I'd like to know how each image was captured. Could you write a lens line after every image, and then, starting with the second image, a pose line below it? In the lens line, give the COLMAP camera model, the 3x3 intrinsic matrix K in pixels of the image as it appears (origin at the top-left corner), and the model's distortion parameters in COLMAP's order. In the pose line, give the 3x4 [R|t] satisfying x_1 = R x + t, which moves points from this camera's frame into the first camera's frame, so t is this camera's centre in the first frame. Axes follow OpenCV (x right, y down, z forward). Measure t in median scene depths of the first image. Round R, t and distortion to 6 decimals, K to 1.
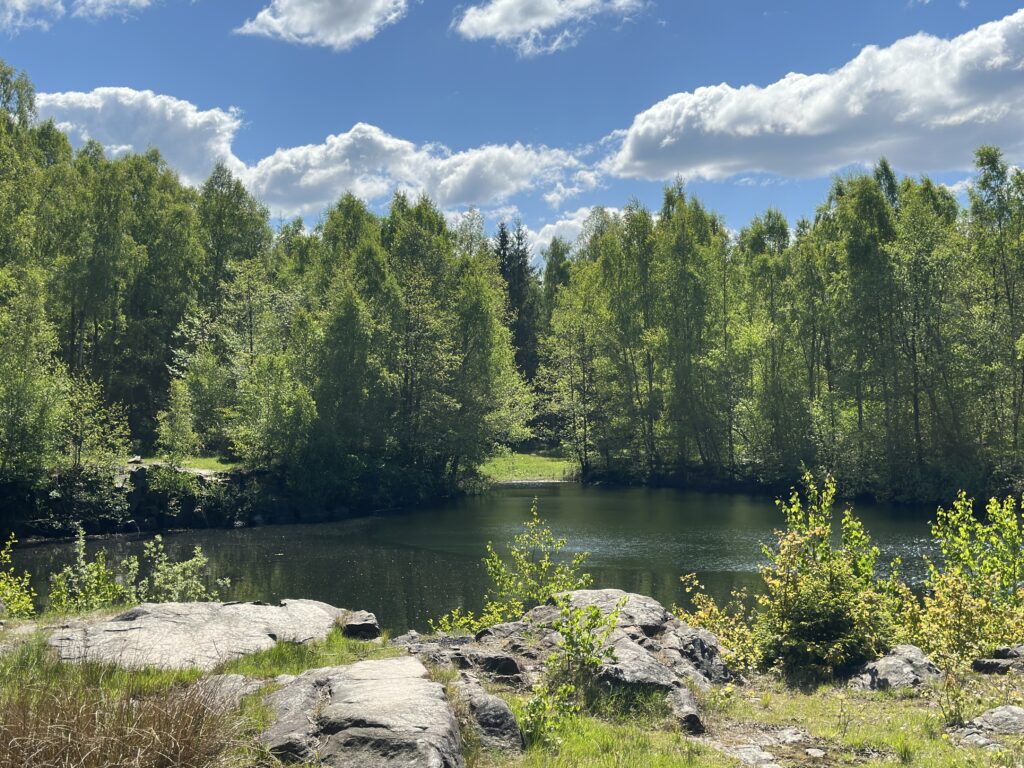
lens RADIAL K [[1369.9, 0, 508.5], [0, 1369.9, 391.2], [0, 0, 1]] dist [0.041645, 0.000000]
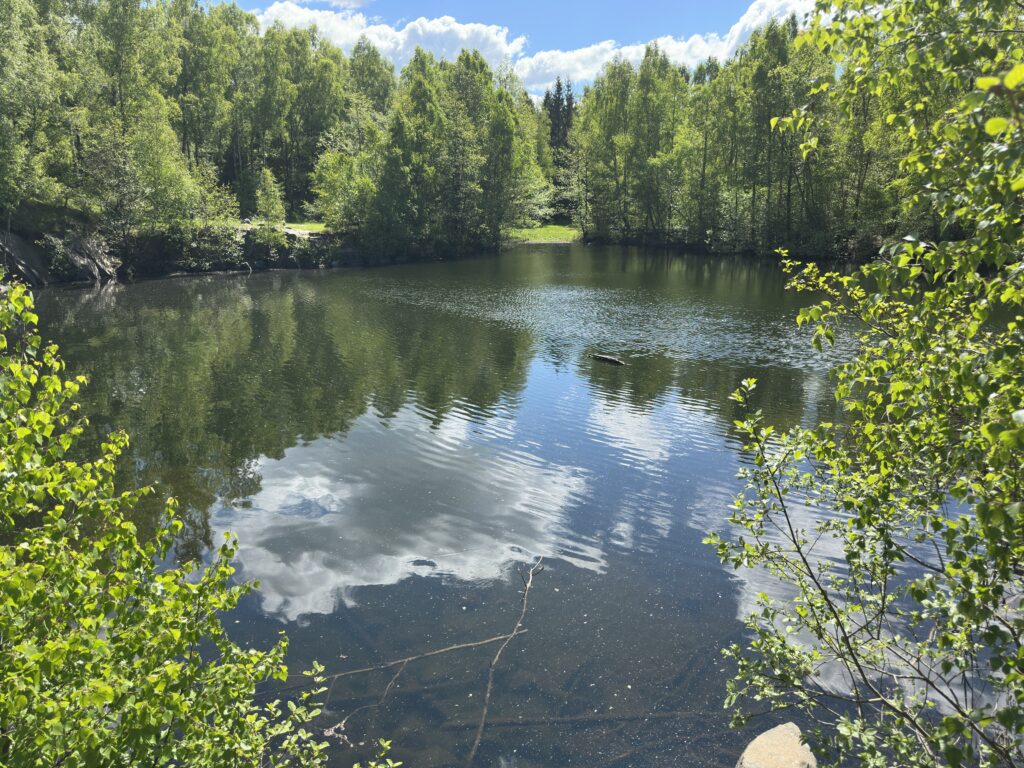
lens RADIAL K [[718.4, 0, 513.4], [0, 718.4, 382.5], [0, 0, 1]] dist [0.008412, -0.002724]
pose [[0.990593, 0.035889, -0.132049, 0.287675], [-0.001438, 0.967671, 0.252210, 0.040330], [0.136832, -0.249648, 0.958620, 0.476724]]
